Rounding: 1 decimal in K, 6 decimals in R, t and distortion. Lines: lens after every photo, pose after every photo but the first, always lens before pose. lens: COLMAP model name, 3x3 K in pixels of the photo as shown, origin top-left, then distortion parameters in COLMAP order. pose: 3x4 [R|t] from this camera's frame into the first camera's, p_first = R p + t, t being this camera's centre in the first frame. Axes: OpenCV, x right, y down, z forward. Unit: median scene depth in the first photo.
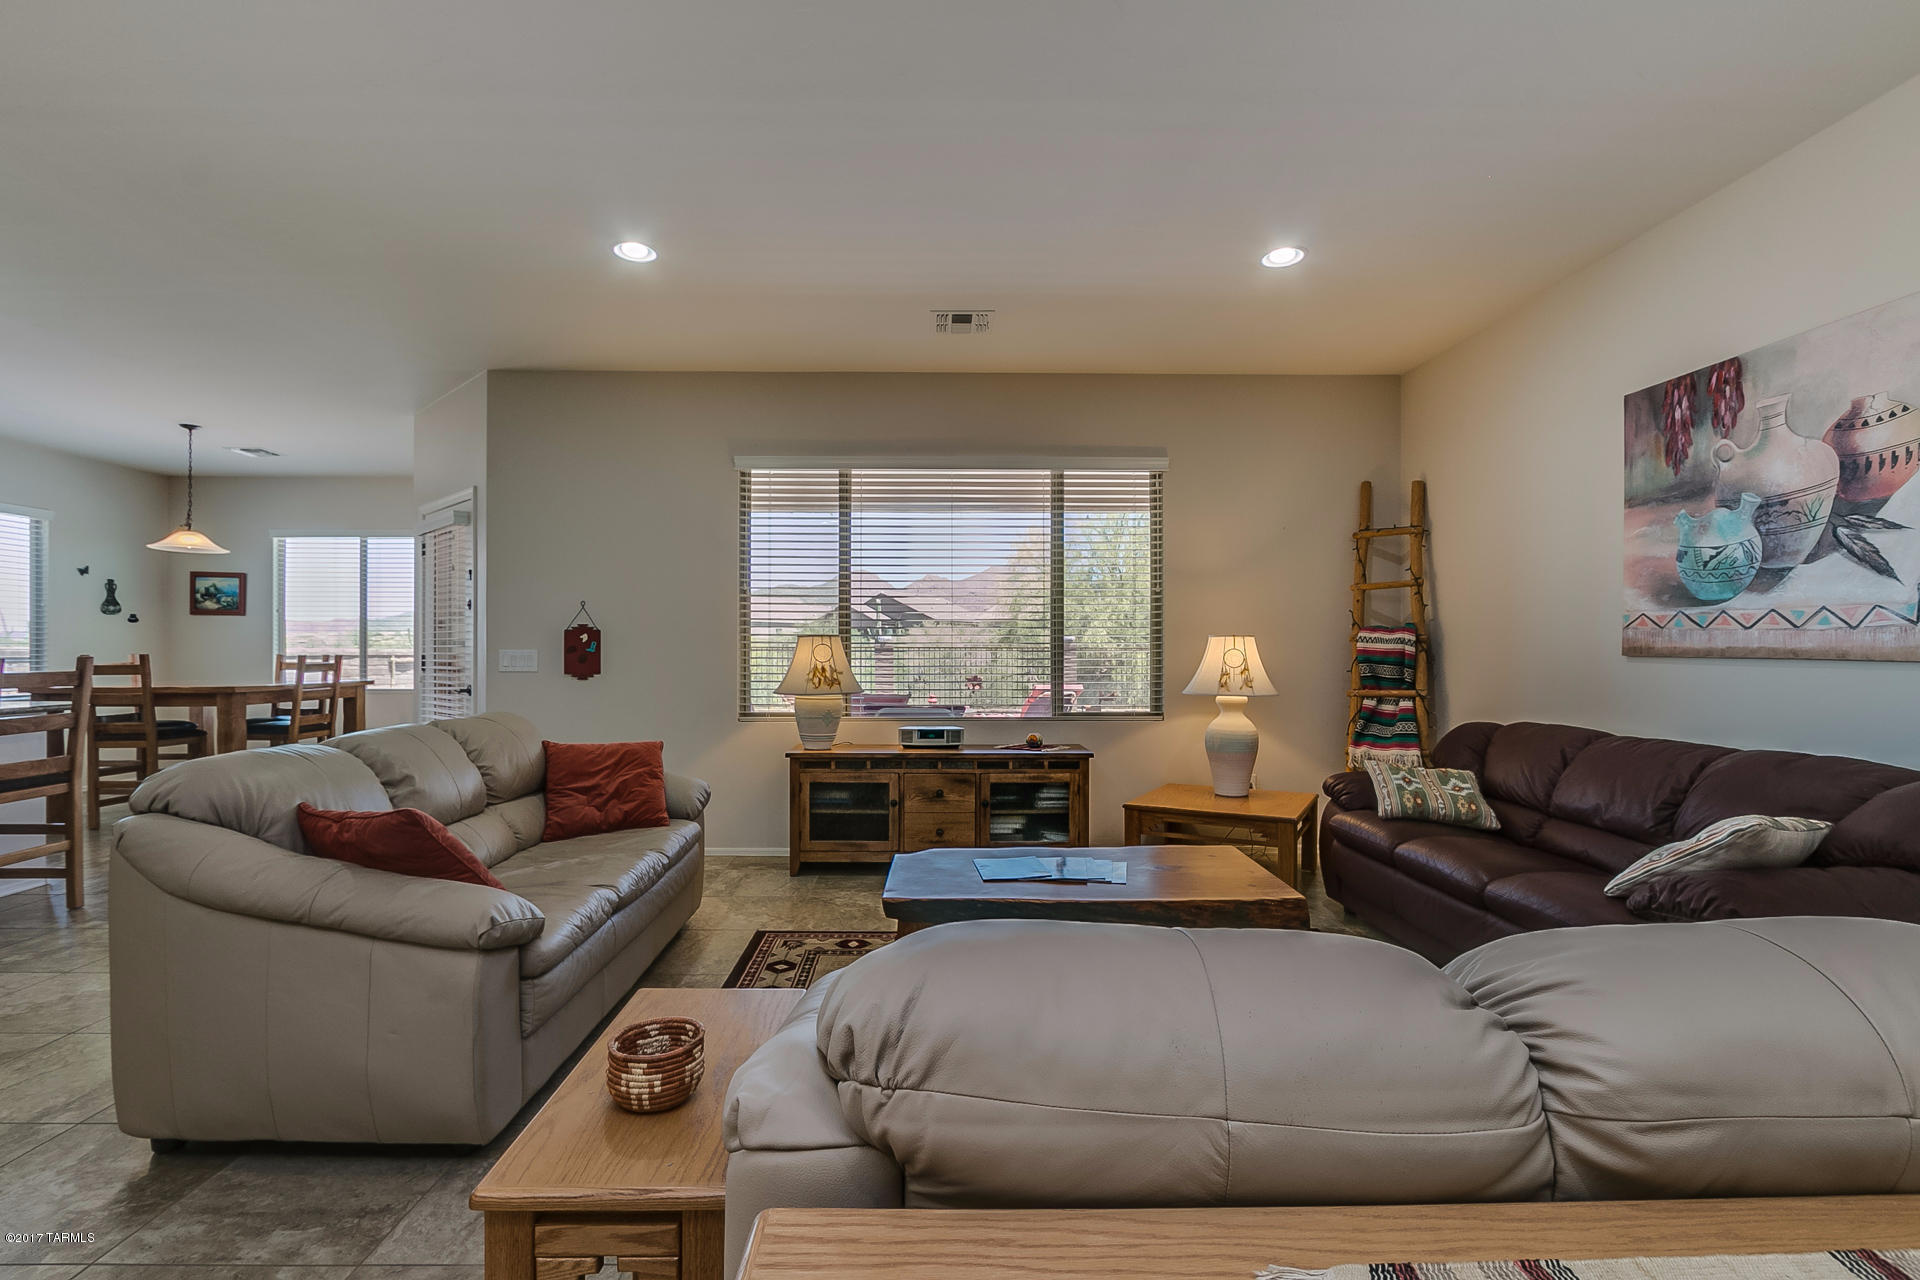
lens RADIAL K [[894.6, 0, 943.3], [0, 894.6, 652.1], [0, 0, 1]] dist [-0.025573, 0.005570]
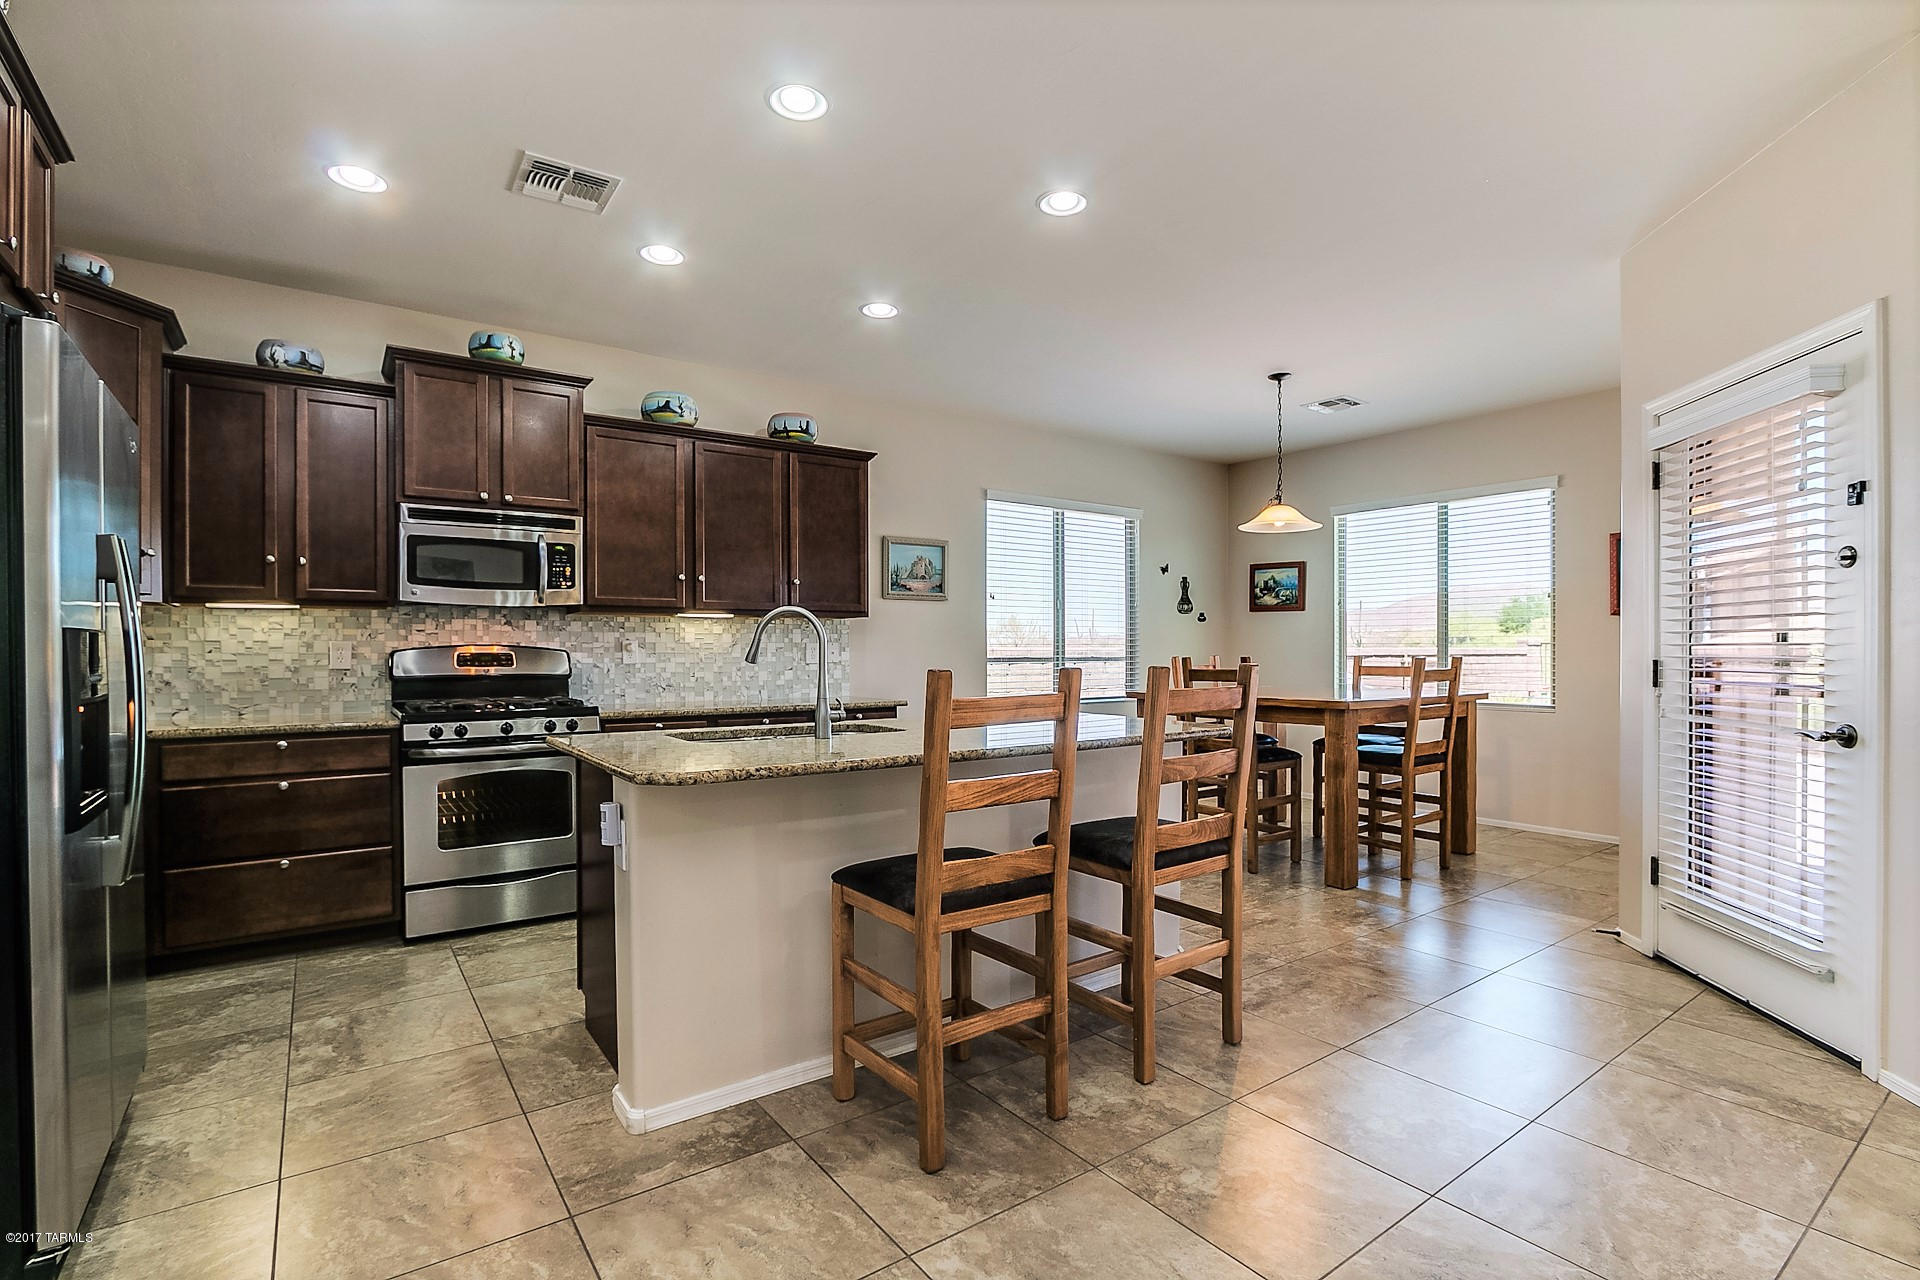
lens RADIAL K [[894.6, 0, 942.3], [0, 894.6, 650.5], [0, 0, 1]] dist [-0.025573, 0.005570]
pose [[0.565878, -0.001746, -0.824487, -0.458012], [0.001540, 0.999998, -0.001061, -0.003375], [0.824488, -0.000669, 0.565879, 0.358270]]
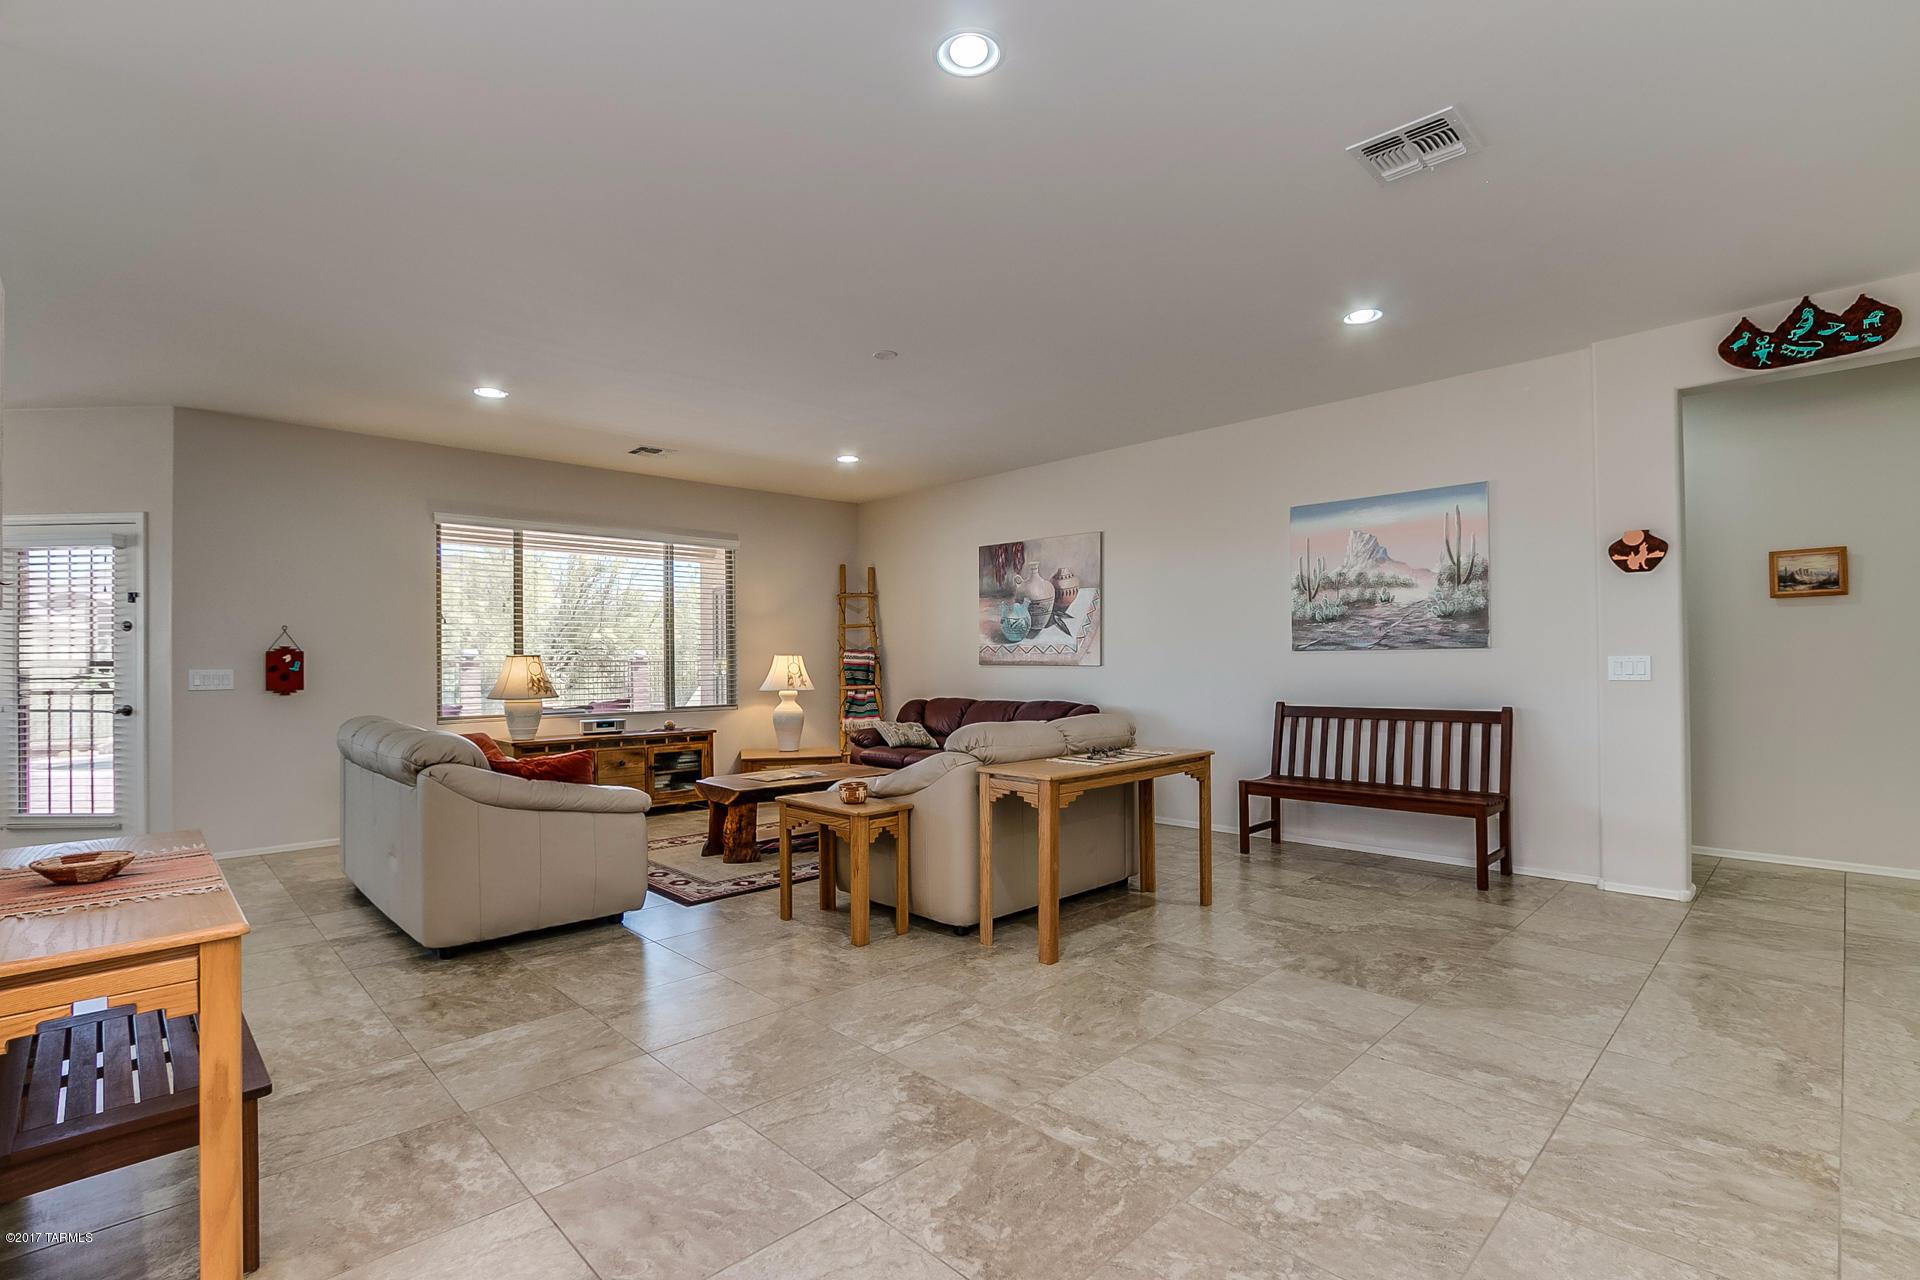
lens RADIAL K [[894.6, 0, 948.6], [0, 894.6, 661.2], [0, 0, 1]] dist [-0.025573, 0.005570]
pose [[0.729689, -0.007699, 0.683735, -0.583759], [0.010156, 0.999948, 0.000422, -0.004622], [-0.683703, 0.006636, 0.729730, -0.414175]]
